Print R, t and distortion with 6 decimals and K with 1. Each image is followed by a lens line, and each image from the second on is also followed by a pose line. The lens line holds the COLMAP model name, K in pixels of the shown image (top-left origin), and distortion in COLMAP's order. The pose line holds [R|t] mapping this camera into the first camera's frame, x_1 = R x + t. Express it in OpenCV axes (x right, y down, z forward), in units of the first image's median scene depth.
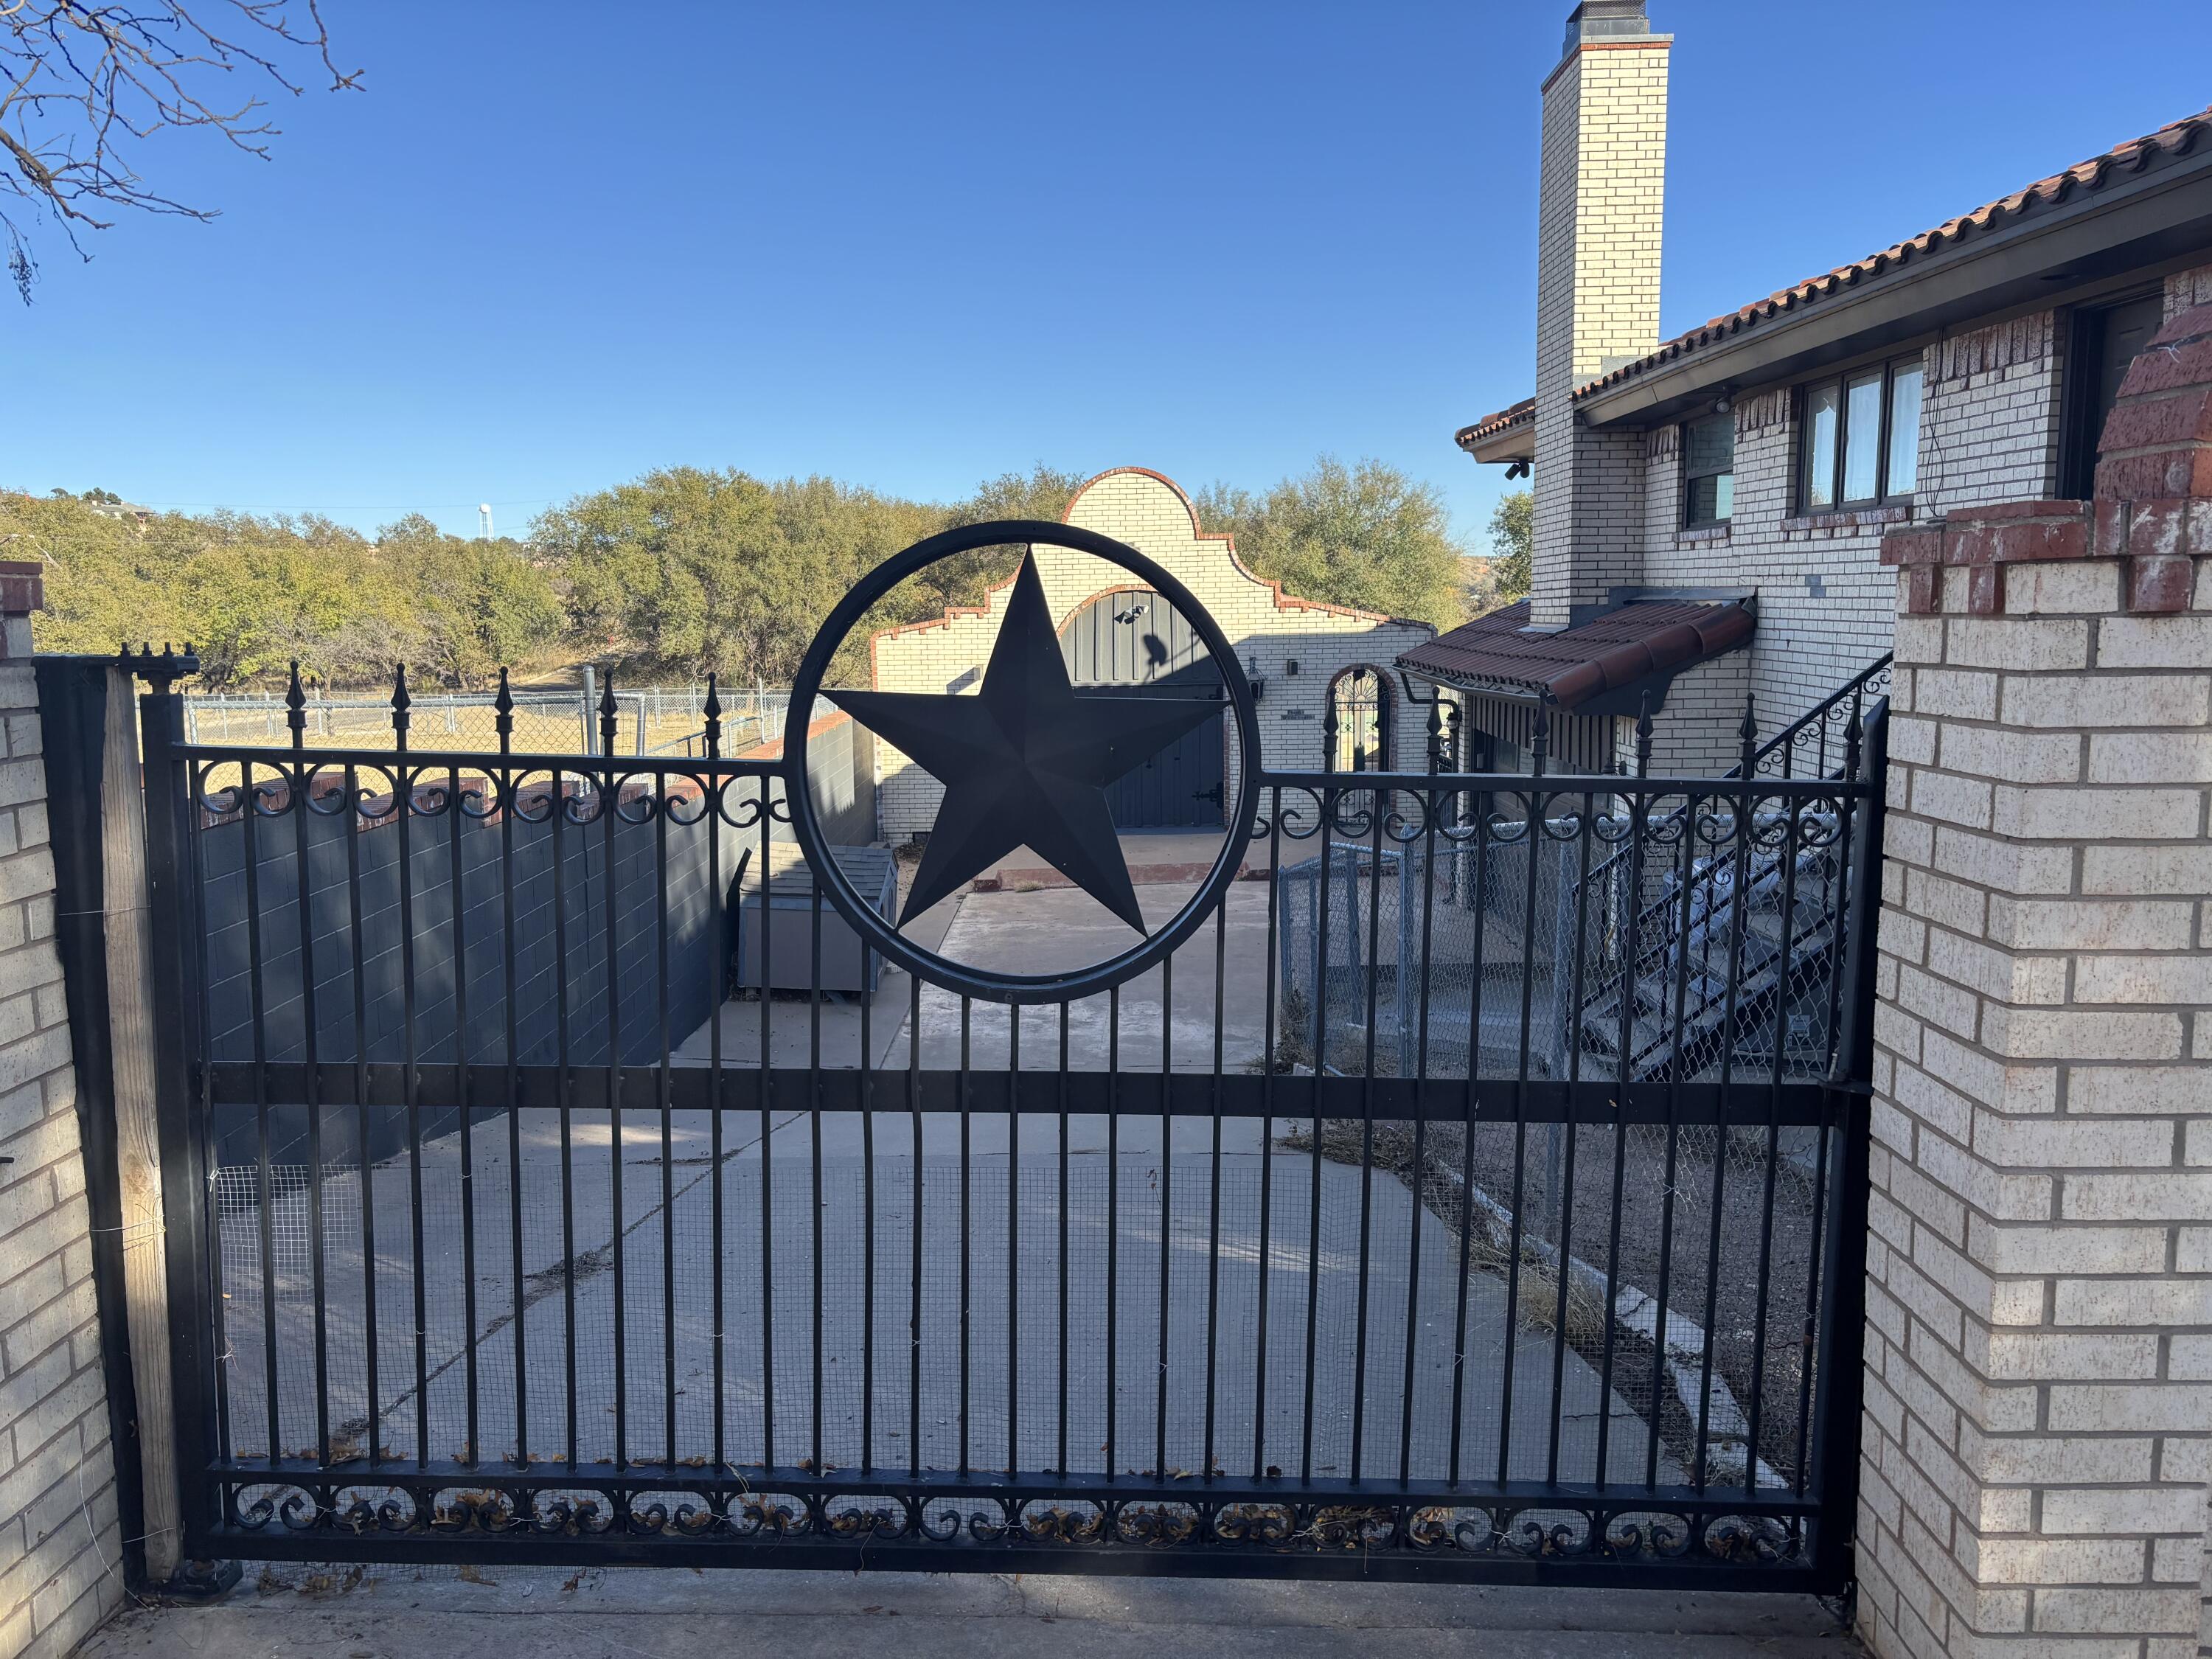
lens RADIAL K [[1665.0, 0, 1090.8], [0, 1665.0, 833.0], [0, 0, 1]] dist [0.048292, -0.003963]
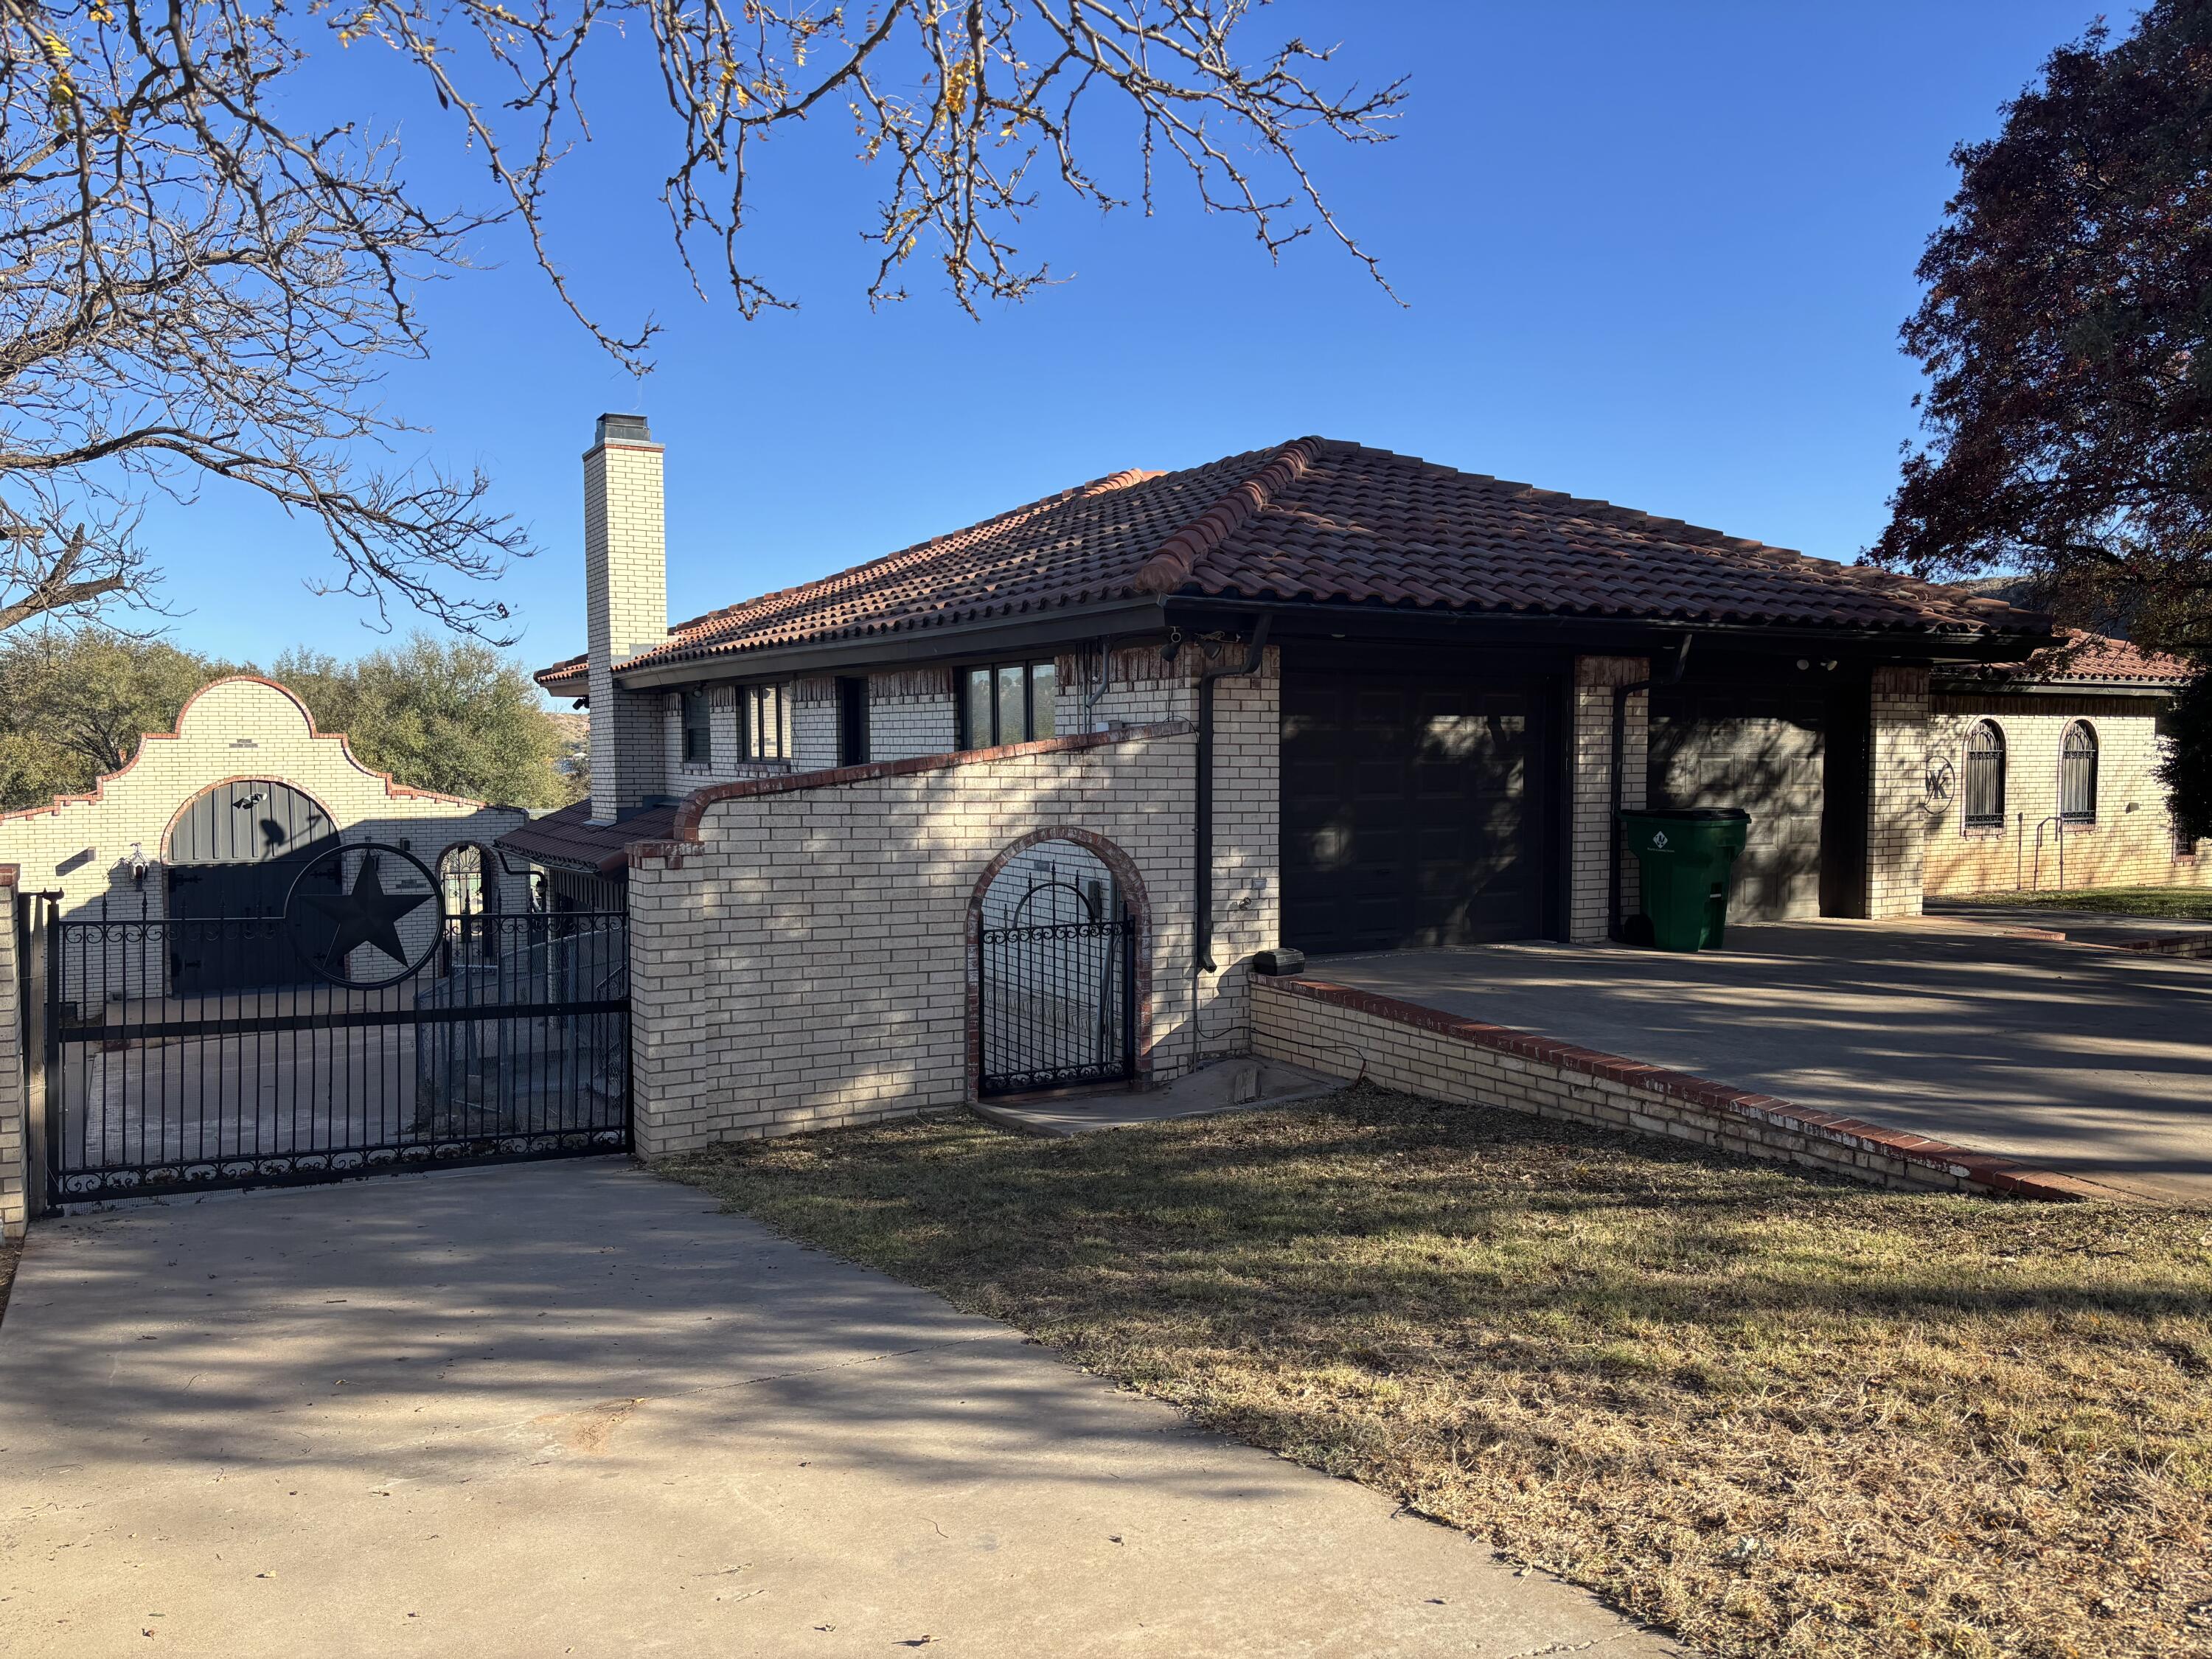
lens RADIAL K [[1665.0, 0, 1090.8], [0, 1665.0, 833.0], [0, 0, 1]] dist [0.048292, -0.003963]
pose [[0.867813, -0.012443, 0.496734, -0.082992], [0.059244, 0.995146, -0.078574, 0.026237], [-0.493346, 0.097616, 0.864339, -0.476513]]
